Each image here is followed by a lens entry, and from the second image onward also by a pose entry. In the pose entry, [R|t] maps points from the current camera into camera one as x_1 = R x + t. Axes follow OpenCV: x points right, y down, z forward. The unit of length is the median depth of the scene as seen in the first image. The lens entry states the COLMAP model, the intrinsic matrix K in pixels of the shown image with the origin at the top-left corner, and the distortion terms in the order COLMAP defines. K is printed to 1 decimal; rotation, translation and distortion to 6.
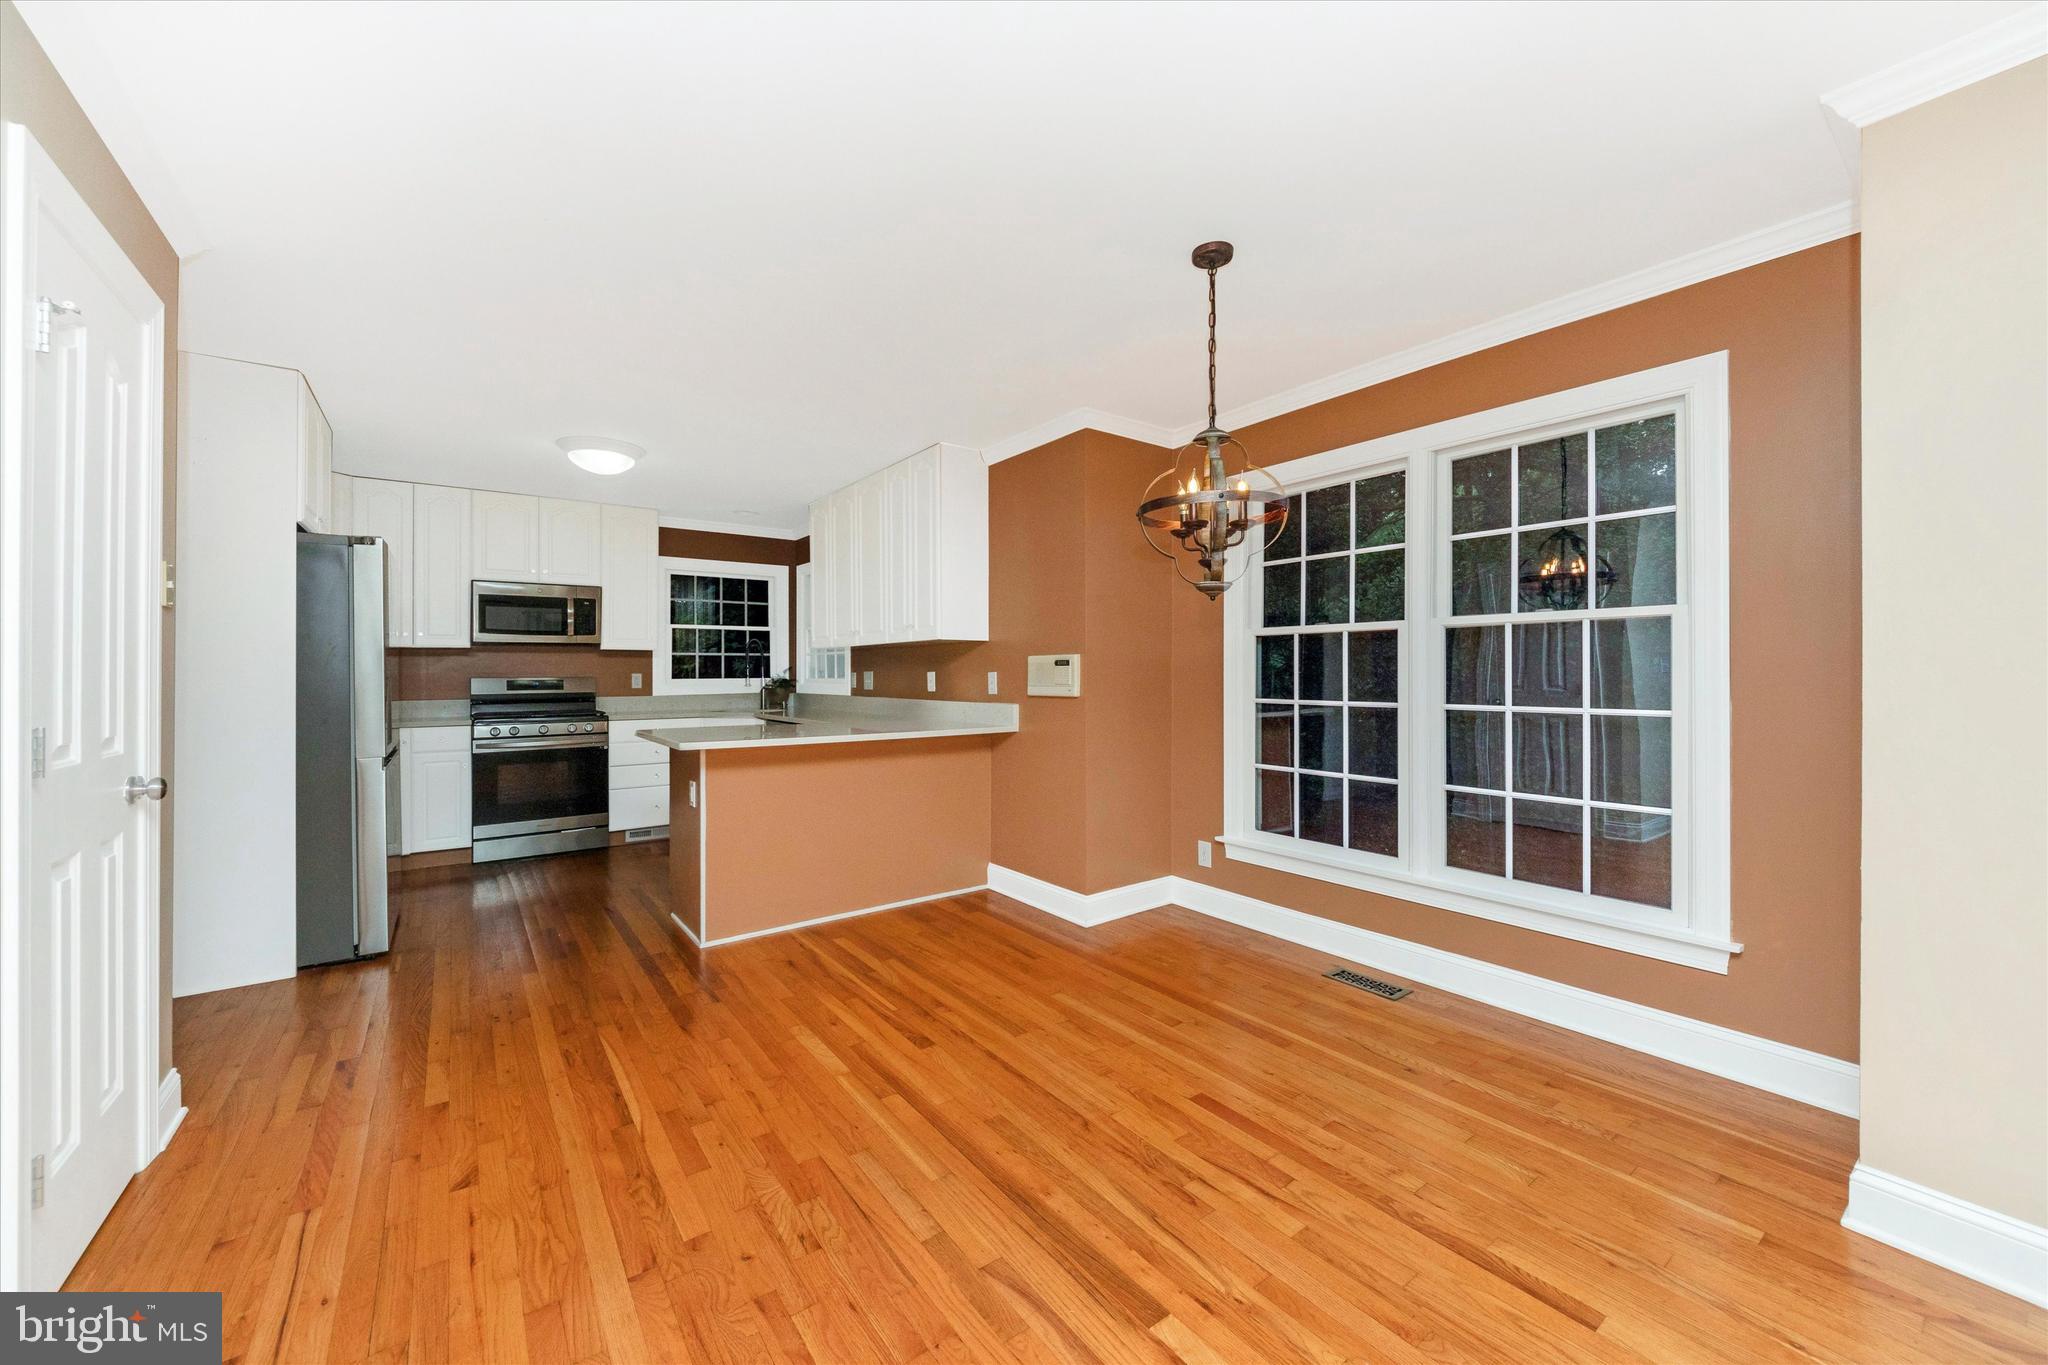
lens RADIAL K [[778.7, 0, 1024.0], [0, 778.7, 682.5], [0, 0, 1]] dist [-0.000067, -0.000041]
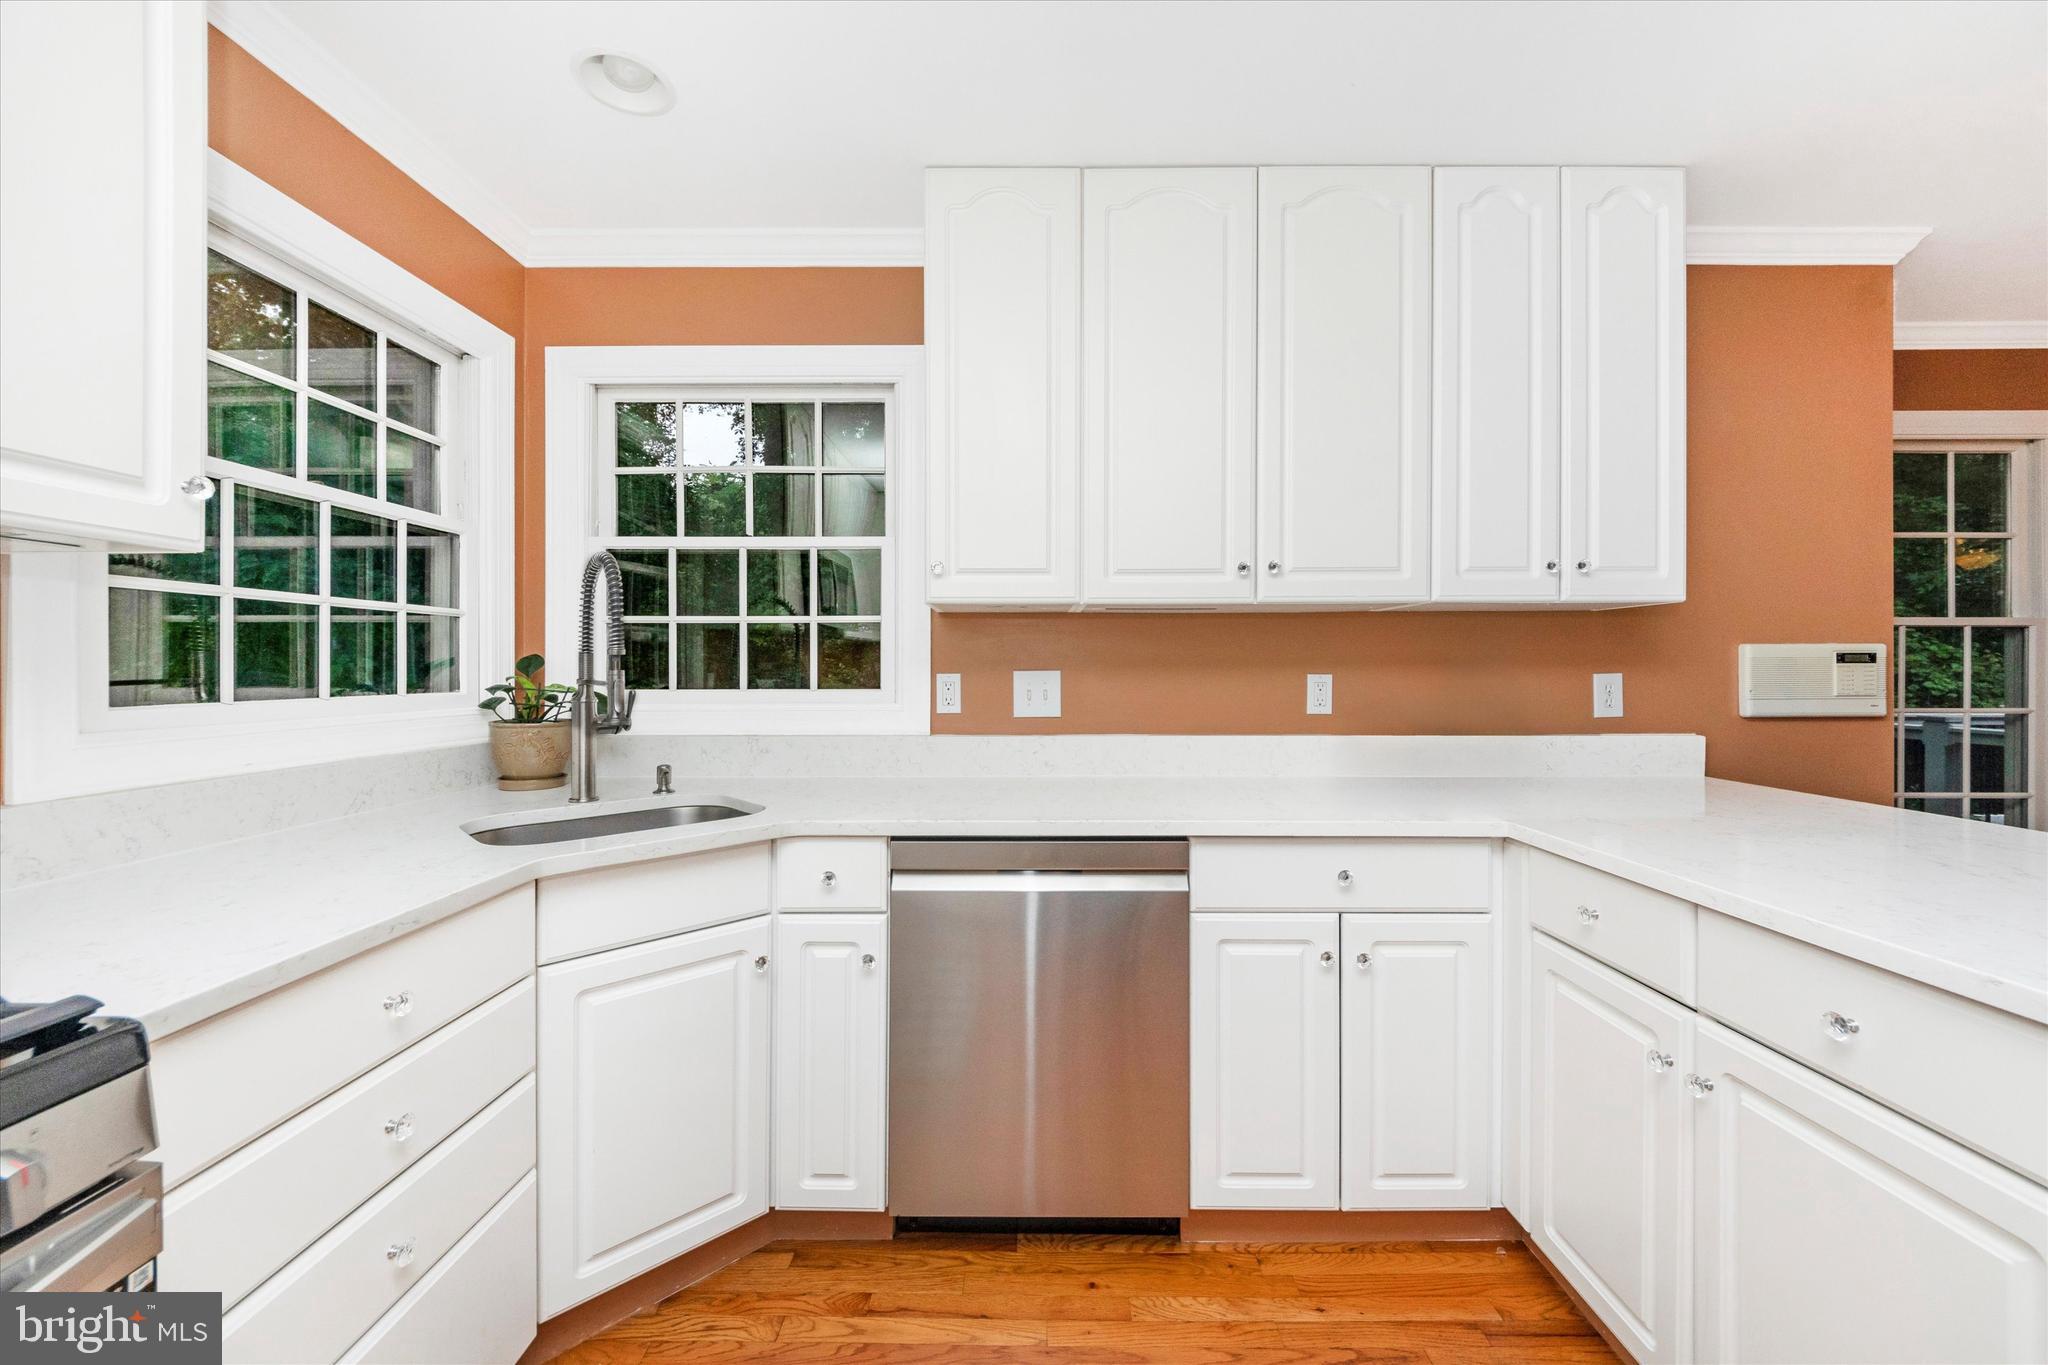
lens RADIAL K [[778.7, 0, 1024.0], [0, 778.7, 682.5], [0, 0, 1]] dist [-0.000067, -0.000041]
pose [[0.603829, -0.008564, 0.797068, -0.544366], [0.009409, 0.999949, 0.003615, -0.010679], [-0.797058, 0.005317, 0.603879, 0.805439]]
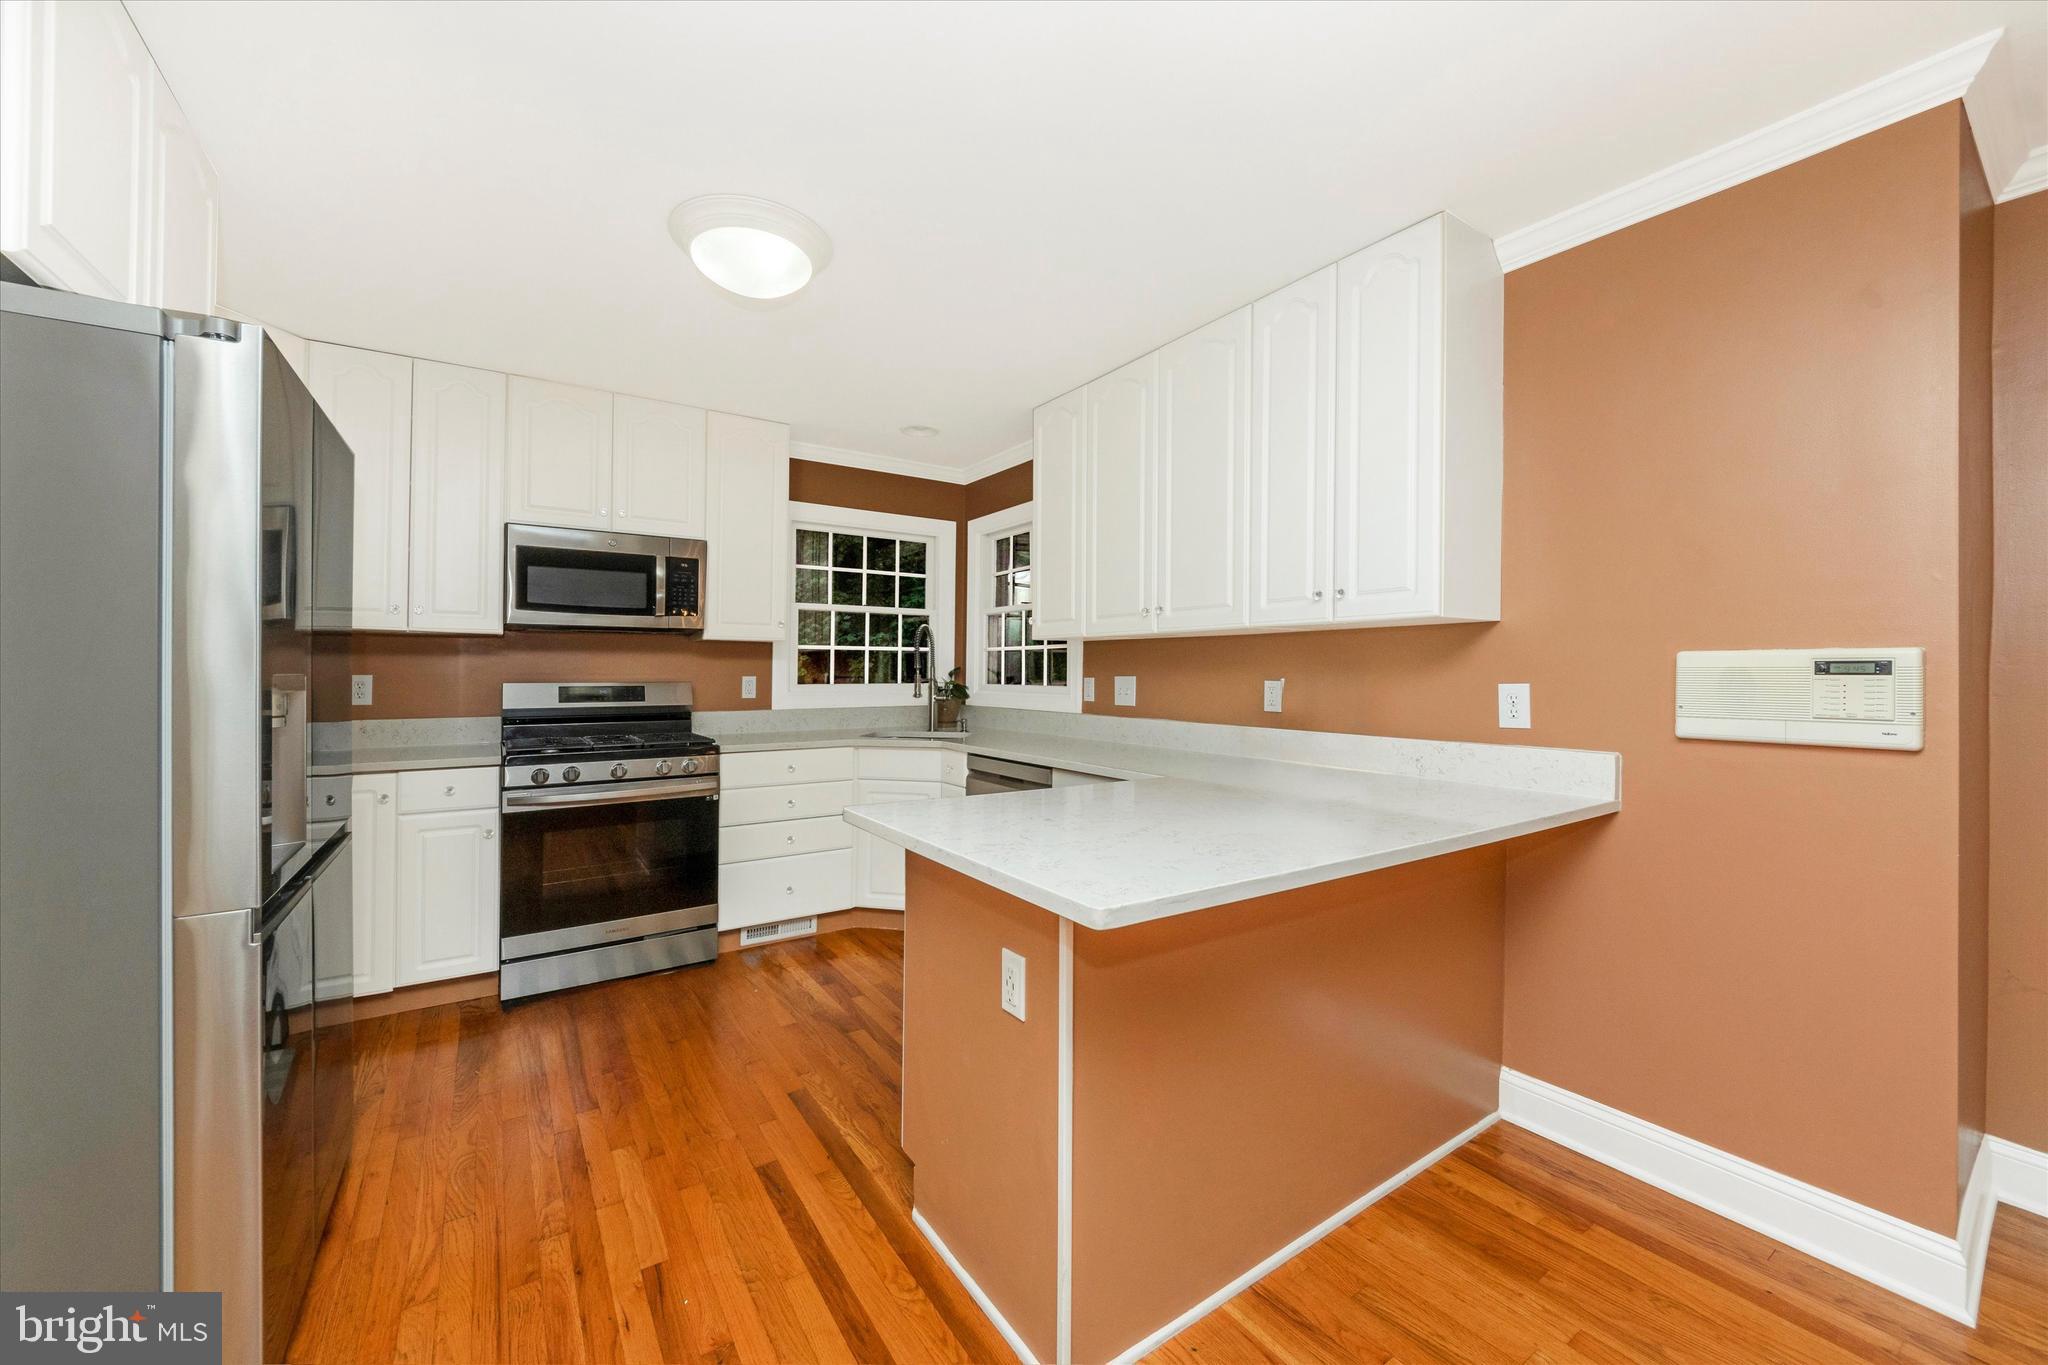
lens RADIAL K [[776.7, 0, 1019.6], [0, 776.7, 676.7], [0, 0, 1]] dist [0.002088, 0.000072]
pose [[0.999084, 0.008000, -0.042041, -0.271199], [-0.008290, 0.999943, -0.006727, -0.009758], [0.041984, 0.007070, 0.999093, 0.395843]]
